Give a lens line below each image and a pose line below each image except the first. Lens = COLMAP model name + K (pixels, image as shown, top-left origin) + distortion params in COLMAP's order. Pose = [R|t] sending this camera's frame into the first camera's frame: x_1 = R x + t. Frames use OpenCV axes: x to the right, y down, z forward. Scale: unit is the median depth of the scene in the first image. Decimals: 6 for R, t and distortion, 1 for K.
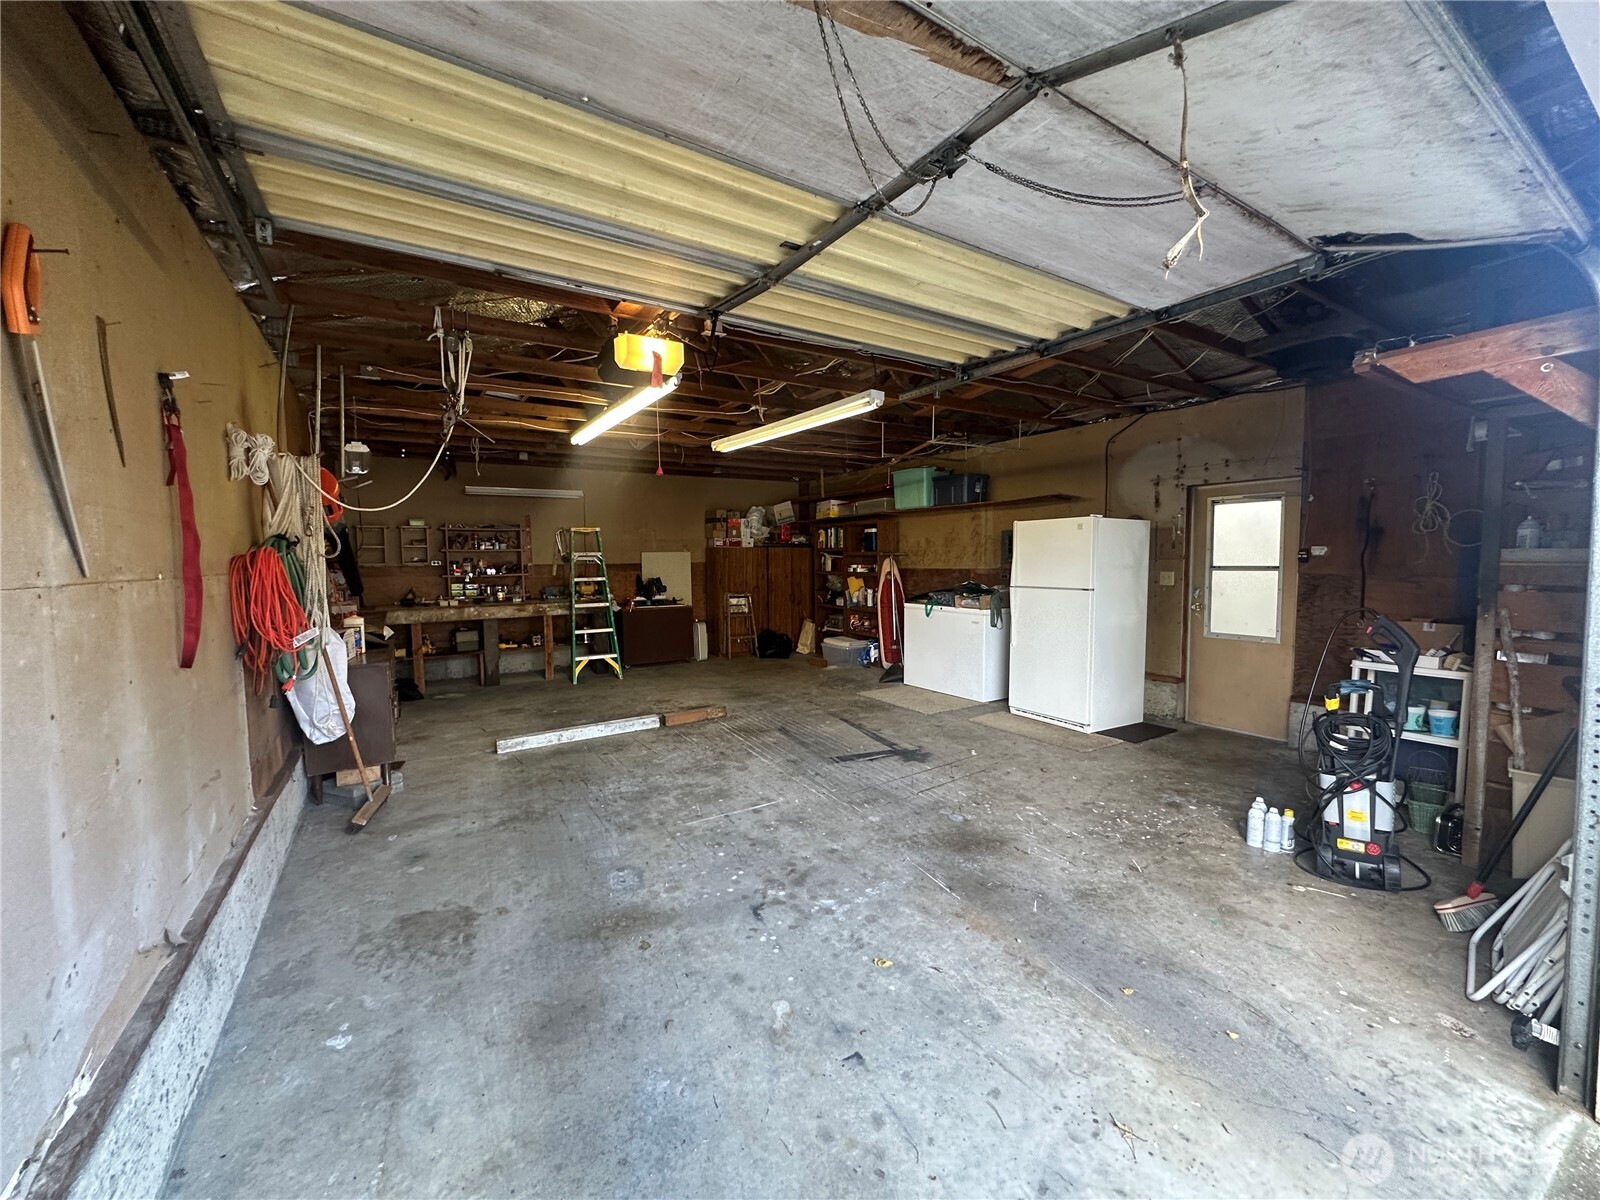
lens RADIAL K [[638.7, 0, 801.5], [0, 638.7, 599.6], [0, 0, 1]] dist [-0.003553, 0.000664]
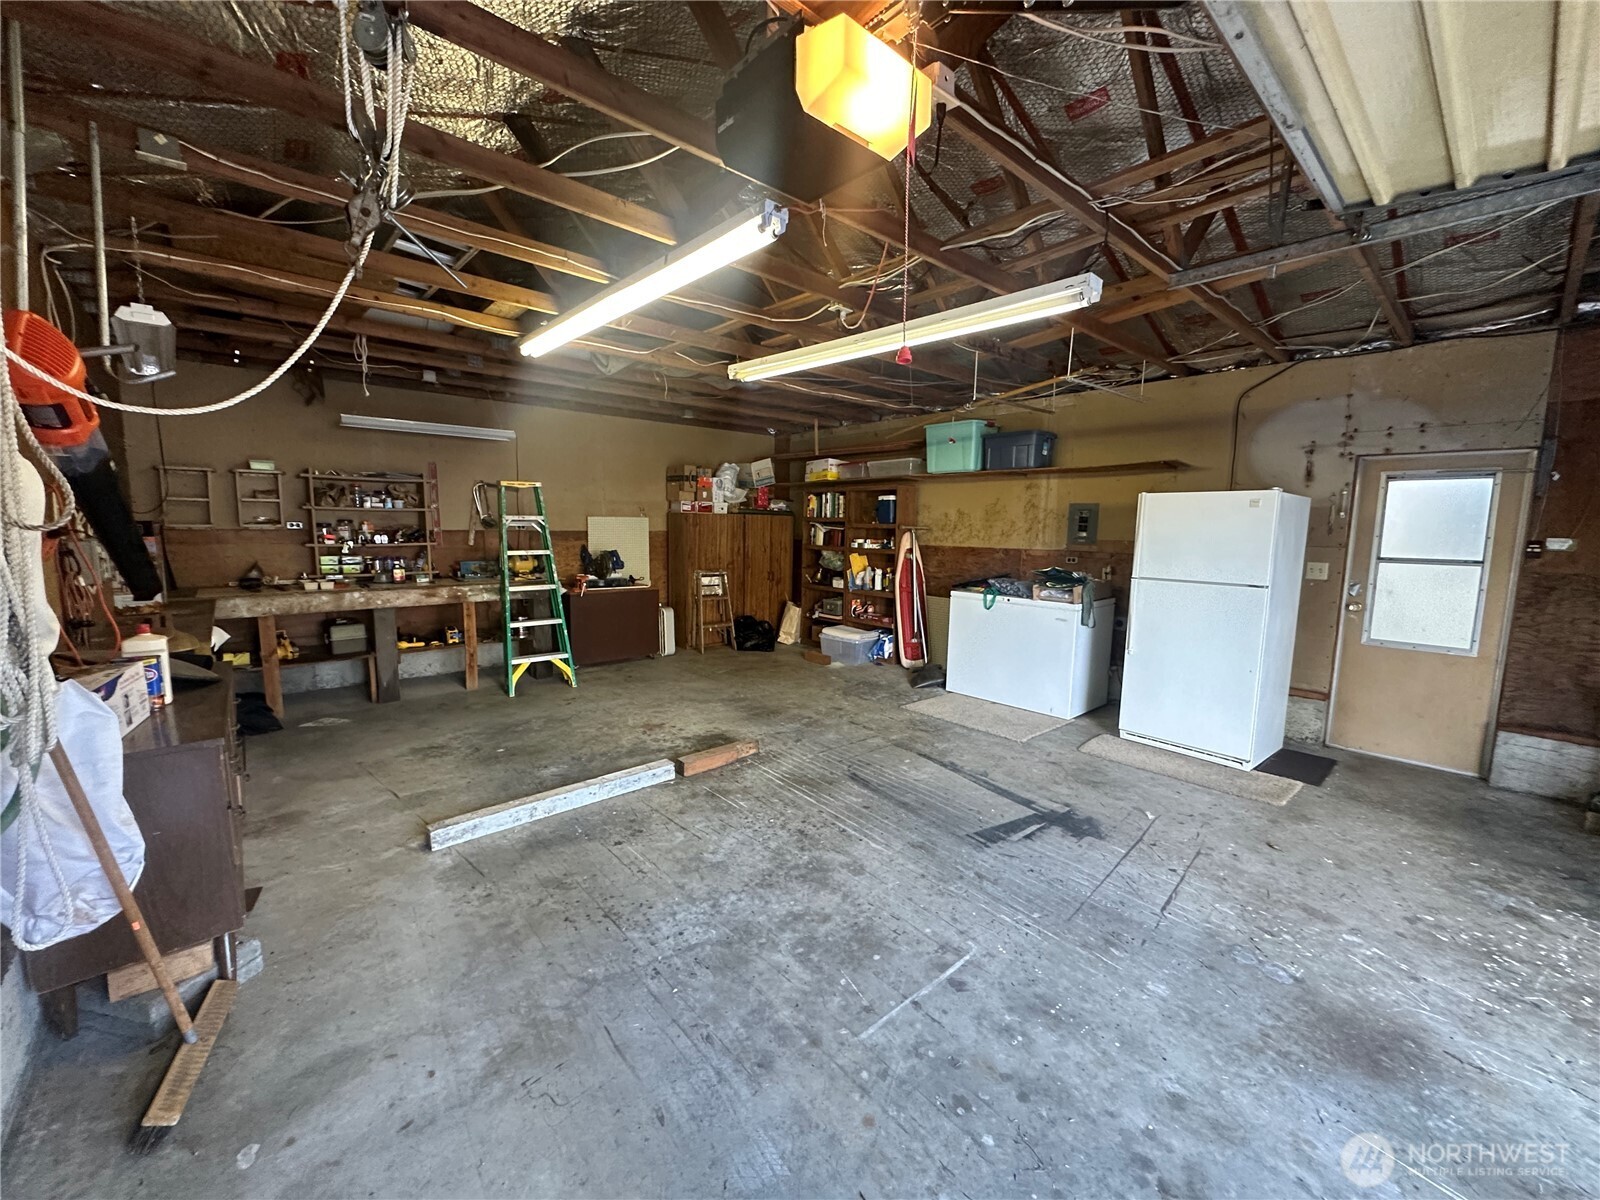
lens RADIAL K [[638.7, 0, 801.5], [0, 638.7, 599.6], [0, 0, 1]] dist [-0.003553, 0.000664]
pose [[0.986135, 0.005972, 0.165838, -0.157570], [-0.014786, 0.998540, 0.051962, -0.022630], [-0.165286, -0.053694, 0.984783, 0.243787]]
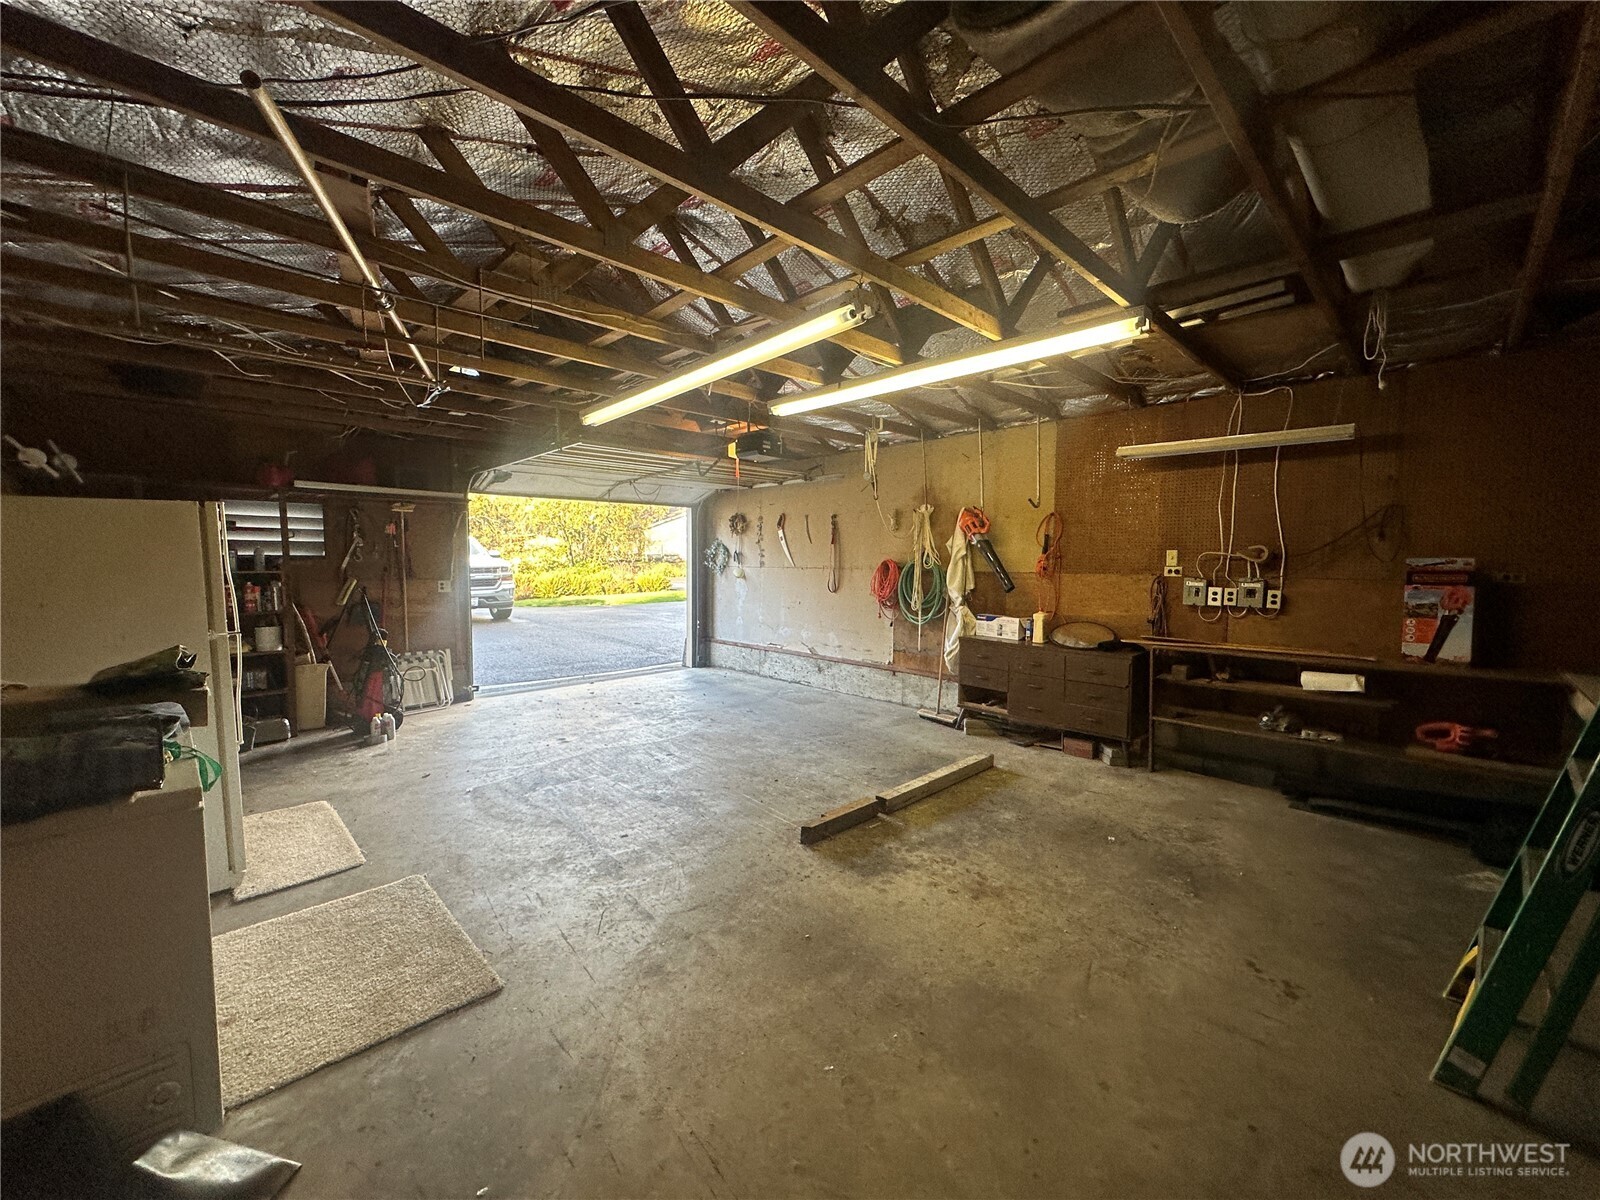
lens RADIAL K [[638.7, 0, 801.5], [0, 638.7, 599.6], [0, 0, 1]] dist [-0.003553, 0.000664]
pose [[-0.977882, 0.017472, -0.208426, -0.000892], [-0.009684, 0.991654, 0.128567, -0.092372], [0.208933, 0.127742, -0.969551, 1.266437]]
